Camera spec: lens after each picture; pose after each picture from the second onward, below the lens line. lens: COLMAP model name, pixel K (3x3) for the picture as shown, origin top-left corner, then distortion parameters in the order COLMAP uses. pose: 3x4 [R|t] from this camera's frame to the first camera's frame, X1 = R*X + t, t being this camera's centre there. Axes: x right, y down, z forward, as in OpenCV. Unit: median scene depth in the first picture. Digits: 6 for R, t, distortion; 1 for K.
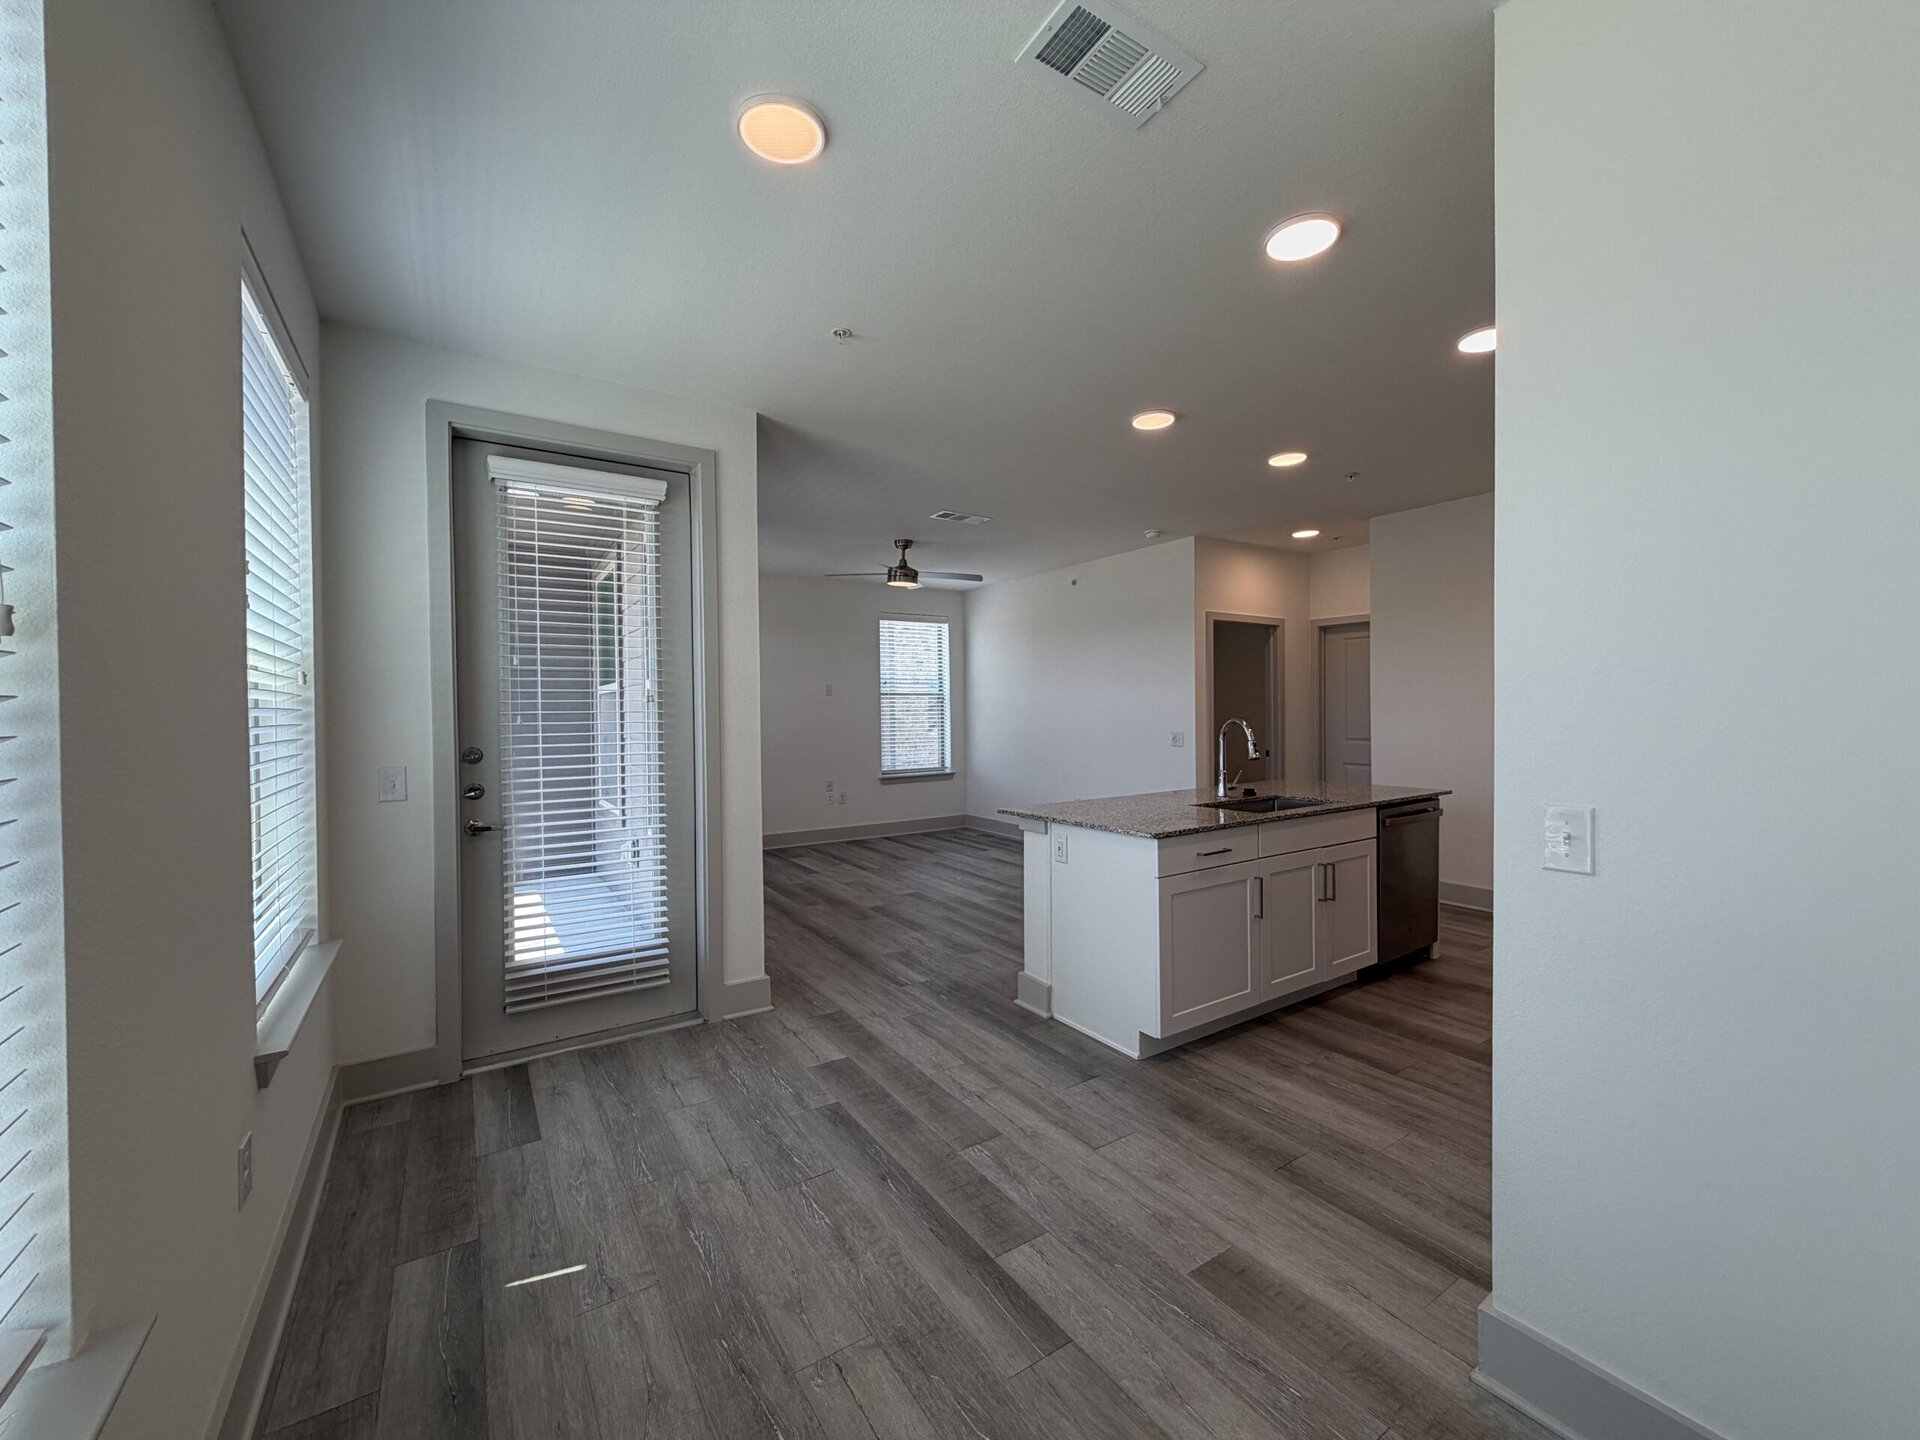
lens RADIAL K [[766.5, 0, 960.0], [0, 766.5, 720.0], [0, 0, 1]] dist [0.003736, 0.000027]
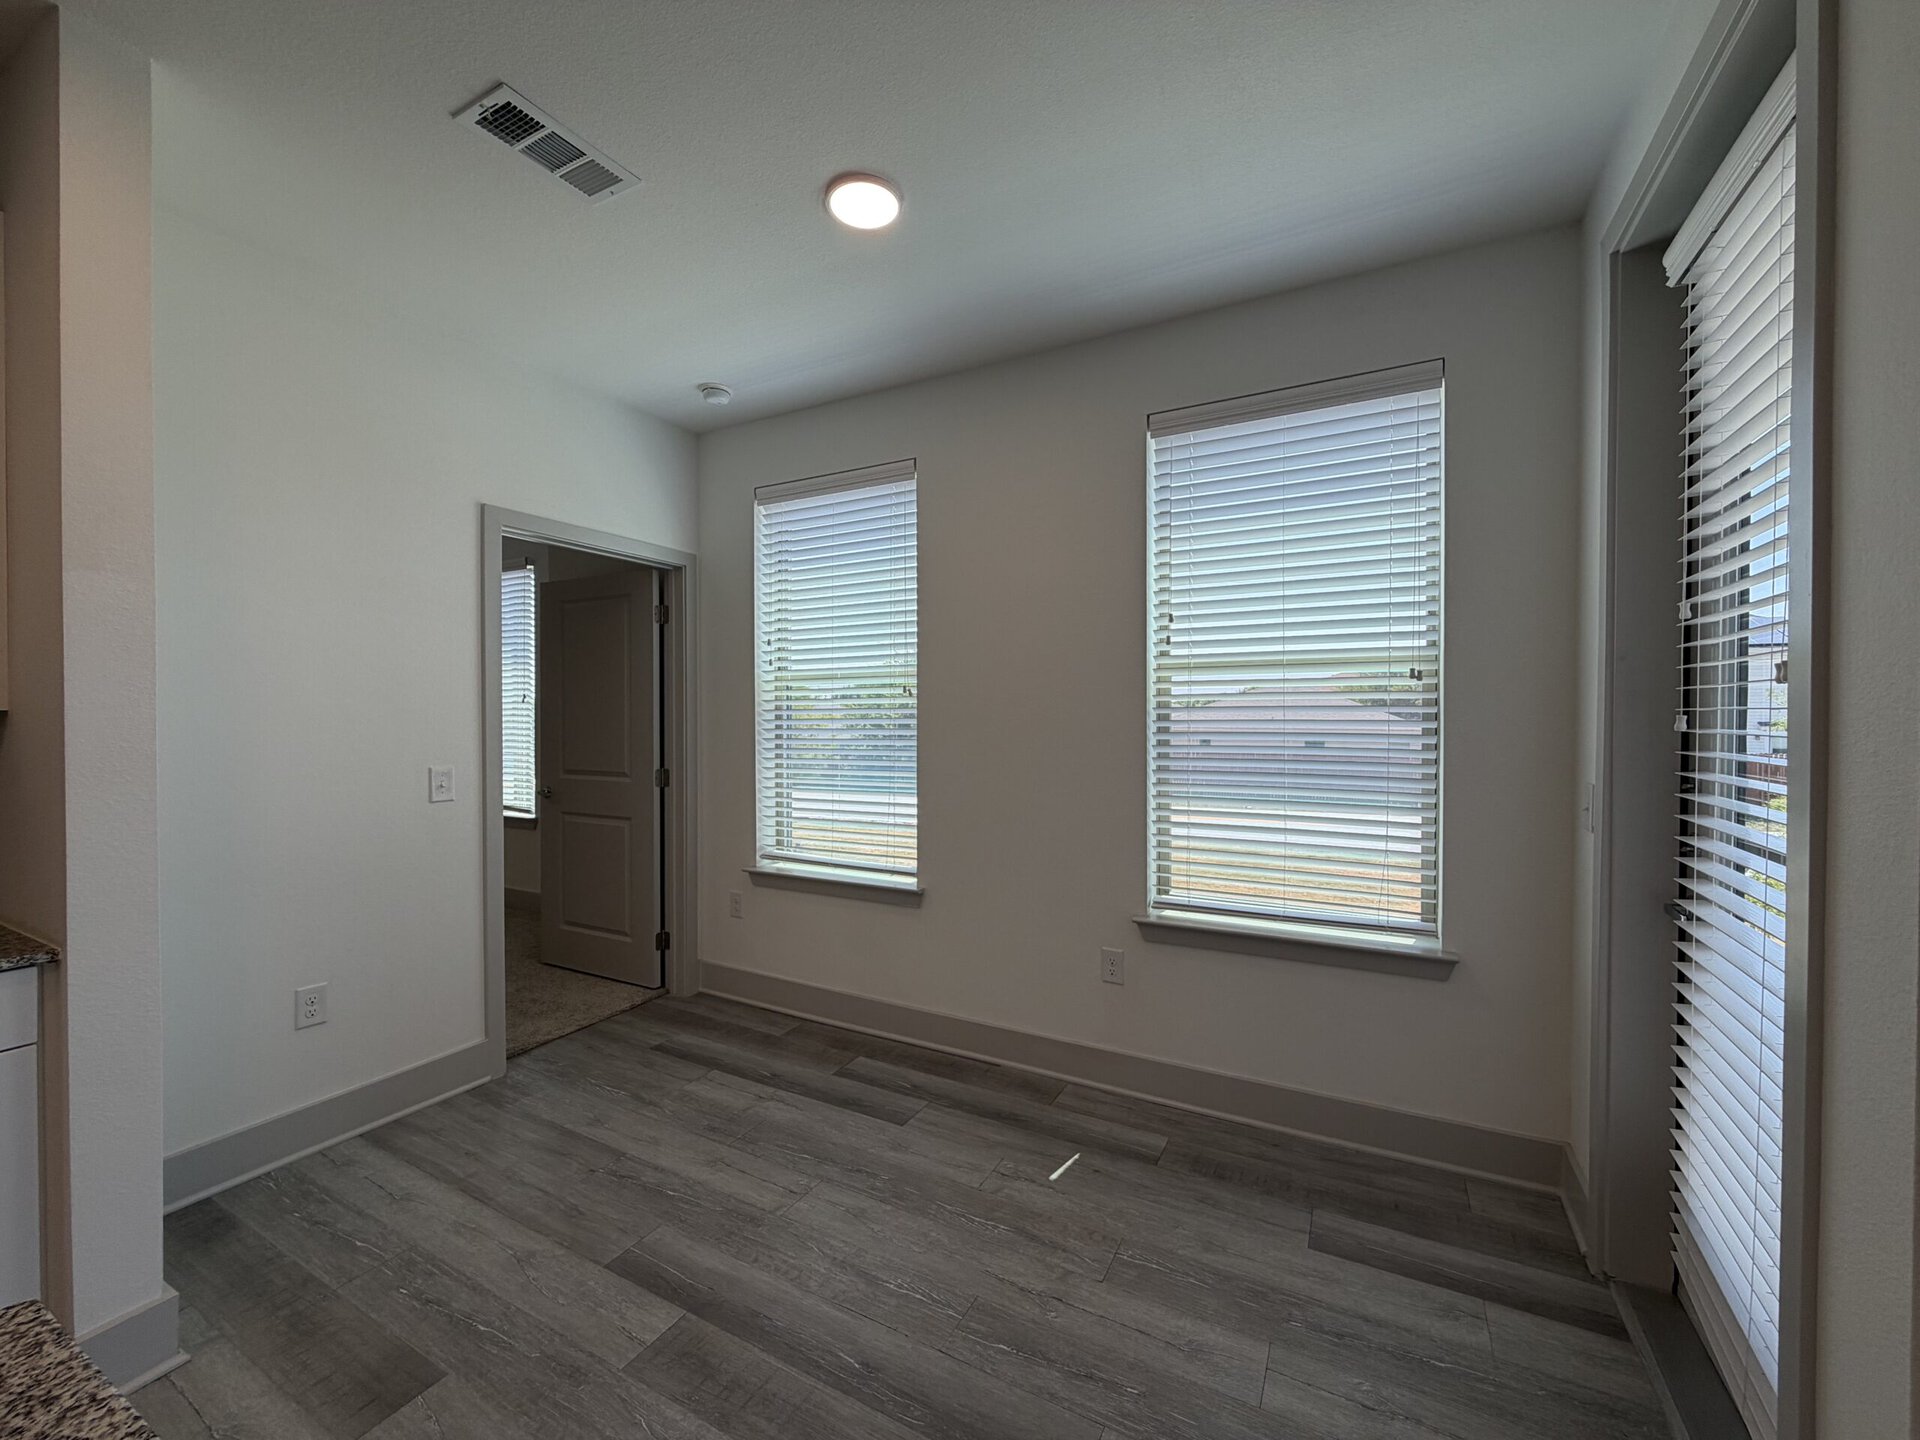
lens RADIAL K [[766.5, 0, 960.0], [0, 766.5, 720.0], [0, 0, 1]] dist [0.003736, 0.000027]
pose [[-0.881375, 0.016894, -0.472115, 0.141088], [0.005956, 0.999678, 0.024653, -0.022435], [0.472379, 0.018917, -0.881192, 1.540108]]
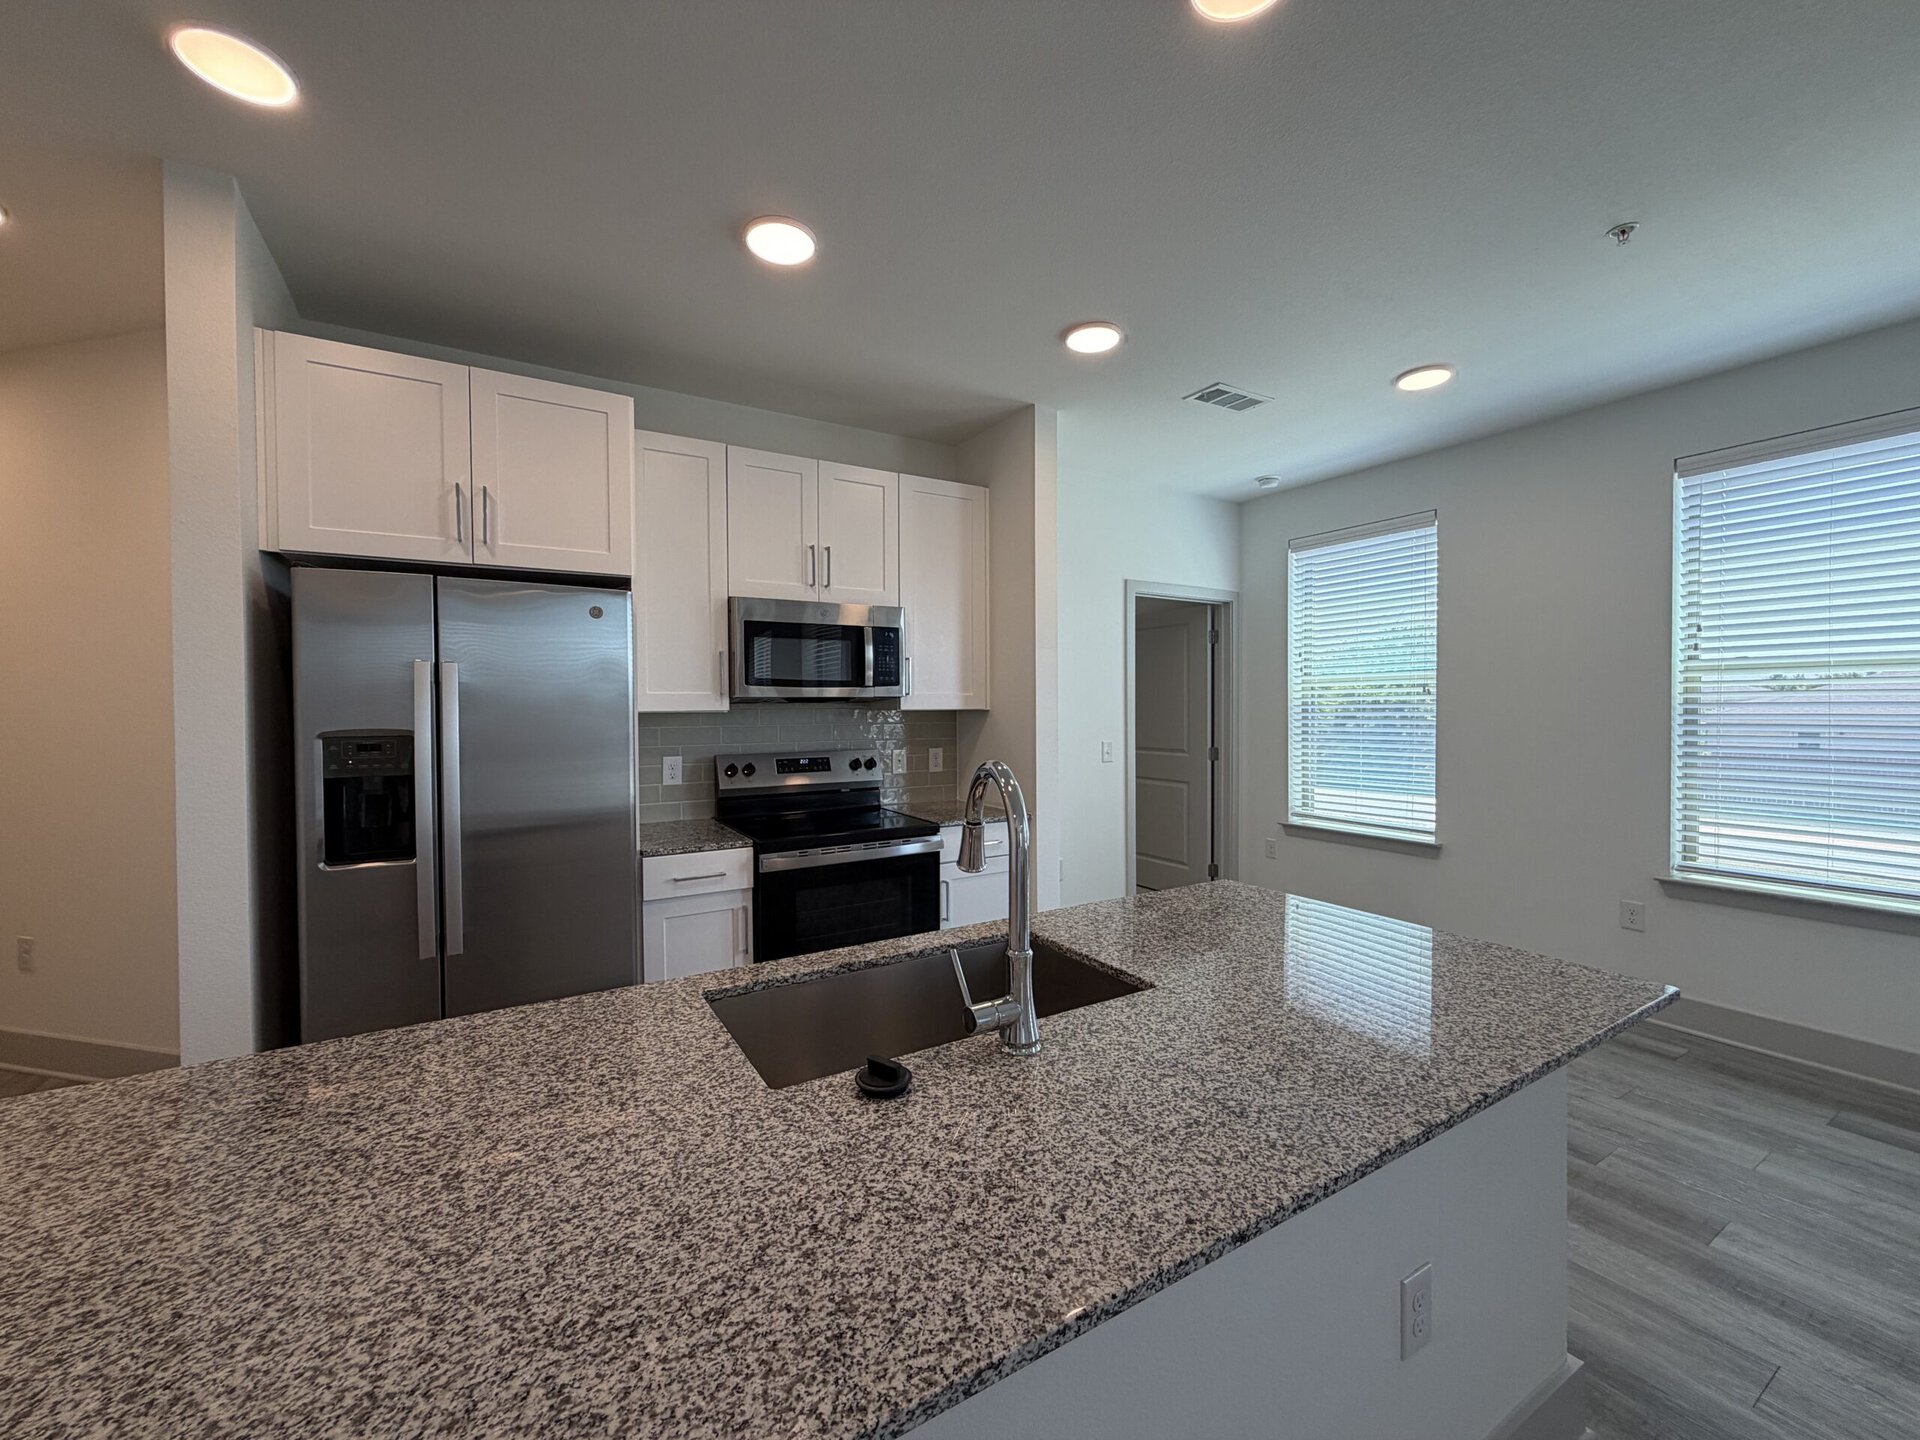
lens RADIAL K [[756.7, 0, 961.8], [0, 756.7, 716.7], [0, 0, 1]] dist [0.000393, -0.000217]
pose [[-0.998803, 0.014494, 0.046712, 0.557426], [0.015711, 0.999544, 0.025796, -0.041772], [-0.046317, 0.026499, -0.998575, 2.070423]]
